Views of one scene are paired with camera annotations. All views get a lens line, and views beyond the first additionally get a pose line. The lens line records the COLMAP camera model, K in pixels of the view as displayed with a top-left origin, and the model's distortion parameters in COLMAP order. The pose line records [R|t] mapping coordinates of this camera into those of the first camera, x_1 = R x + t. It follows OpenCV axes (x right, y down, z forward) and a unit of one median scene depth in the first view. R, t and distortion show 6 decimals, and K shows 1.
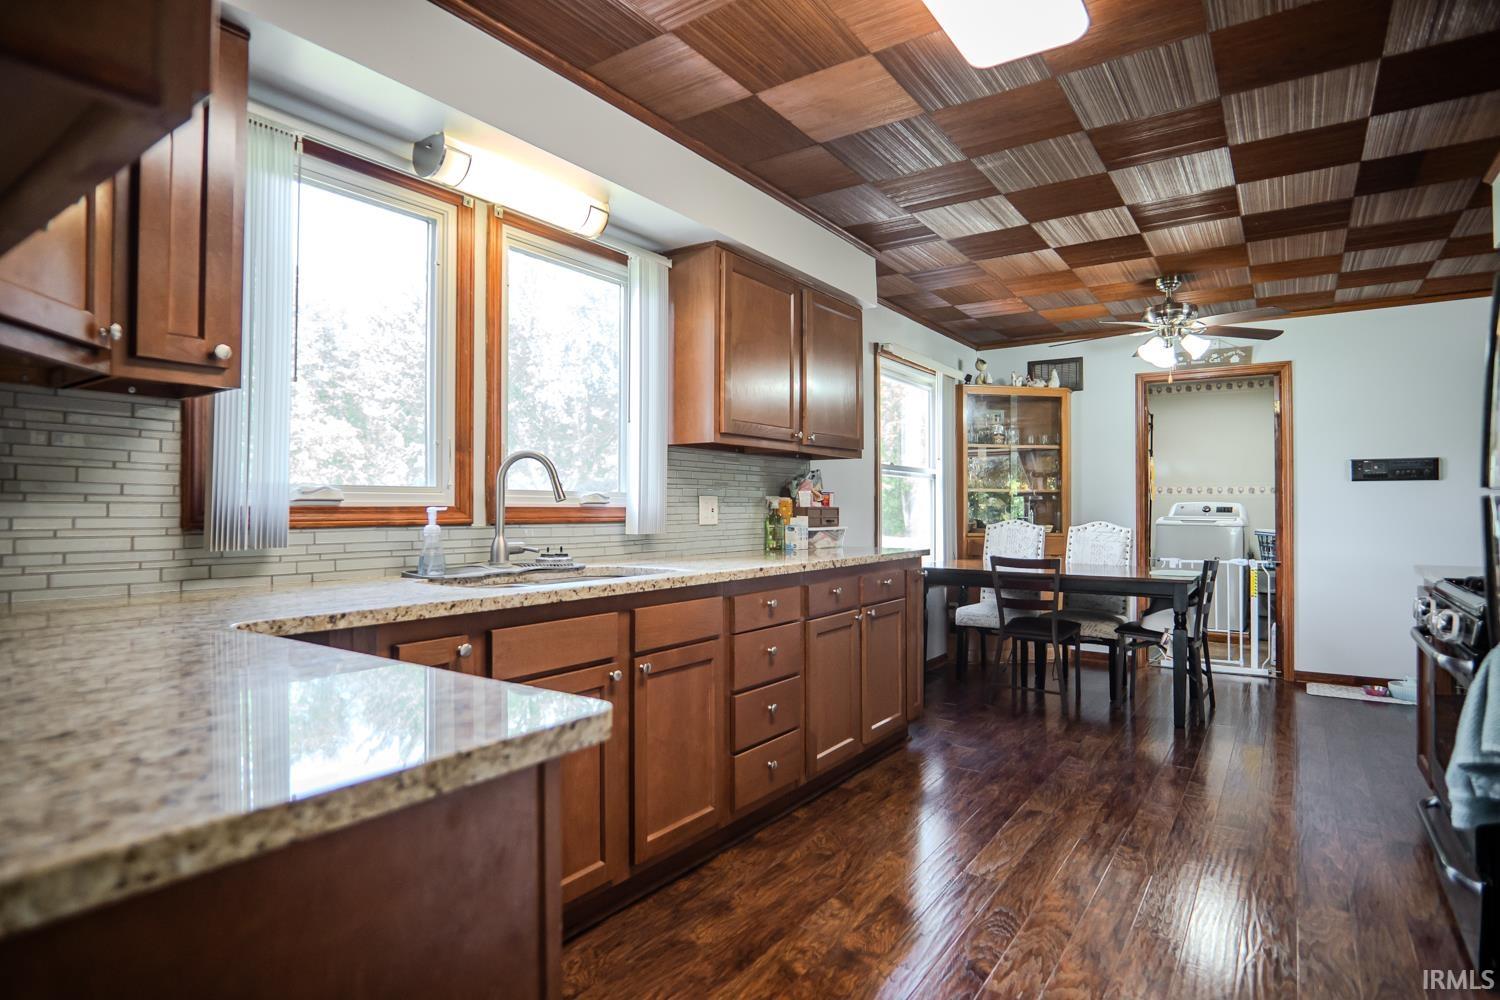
lens RADIAL K [[815.5, 0, 750.0], [0, 815.5, 500.0], [0, 0, 1]] dist [-0.028728, -0.000189]
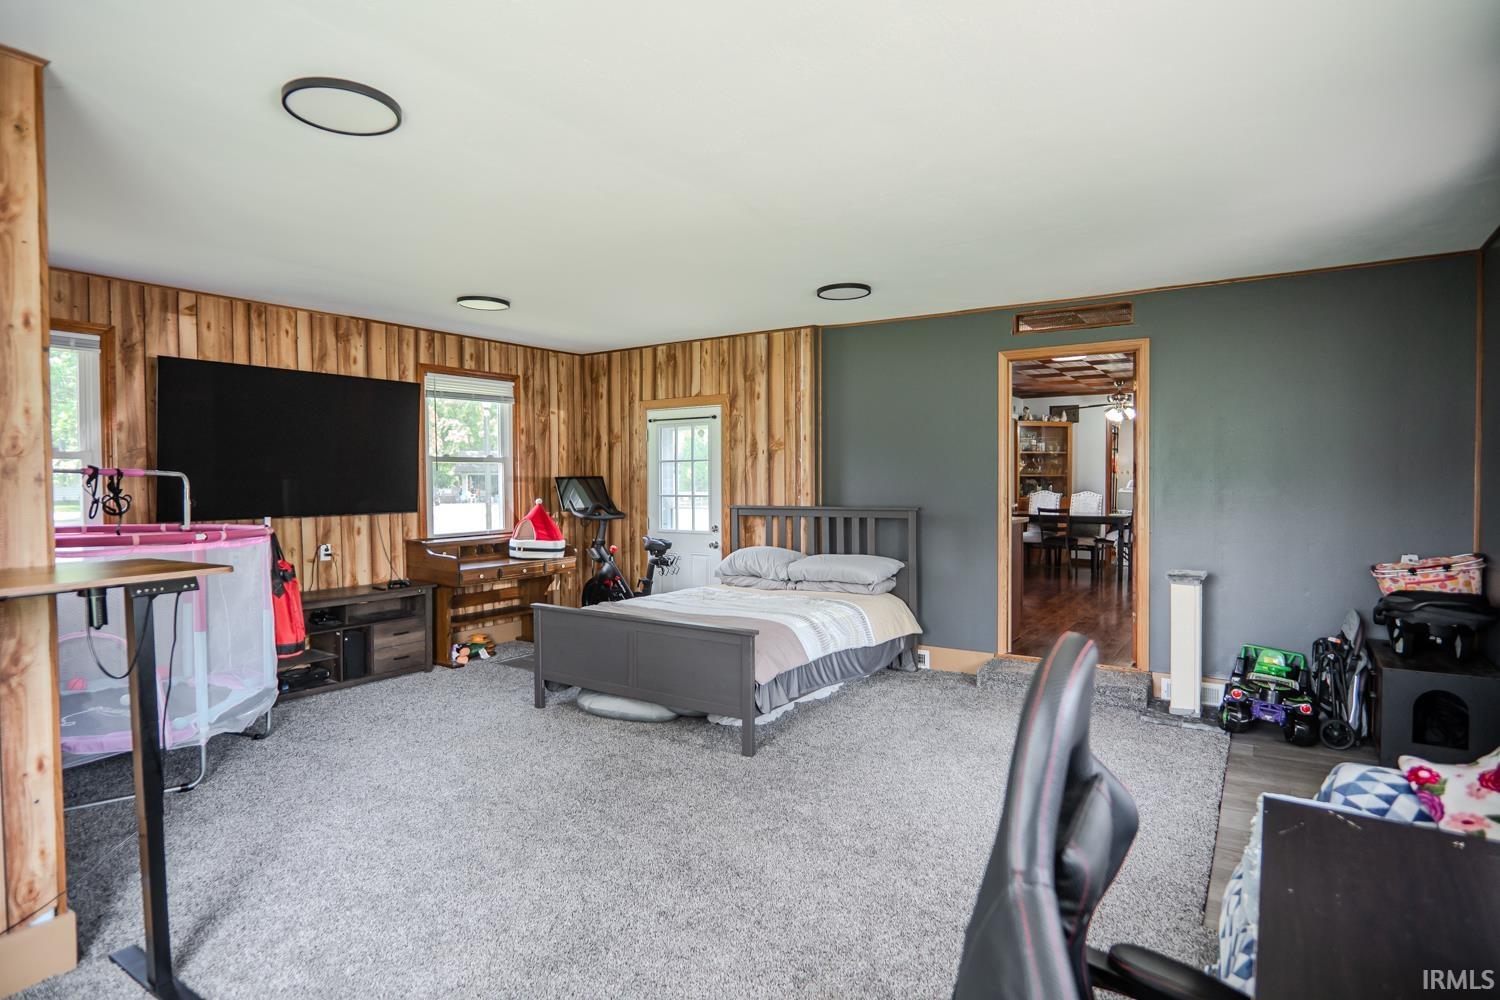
lens RADIAL K [[815.5, 0, 750.0], [0, 815.5, 500.0], [0, 0, 1]] dist [-0.028728, -0.000189]
pose [[0.999848, -0.005738, 0.016440, -0.469024], [0.005093, 0.999227, 0.038988, -0.037054], [-0.016651, -0.038898, 0.999104, -1.068793]]
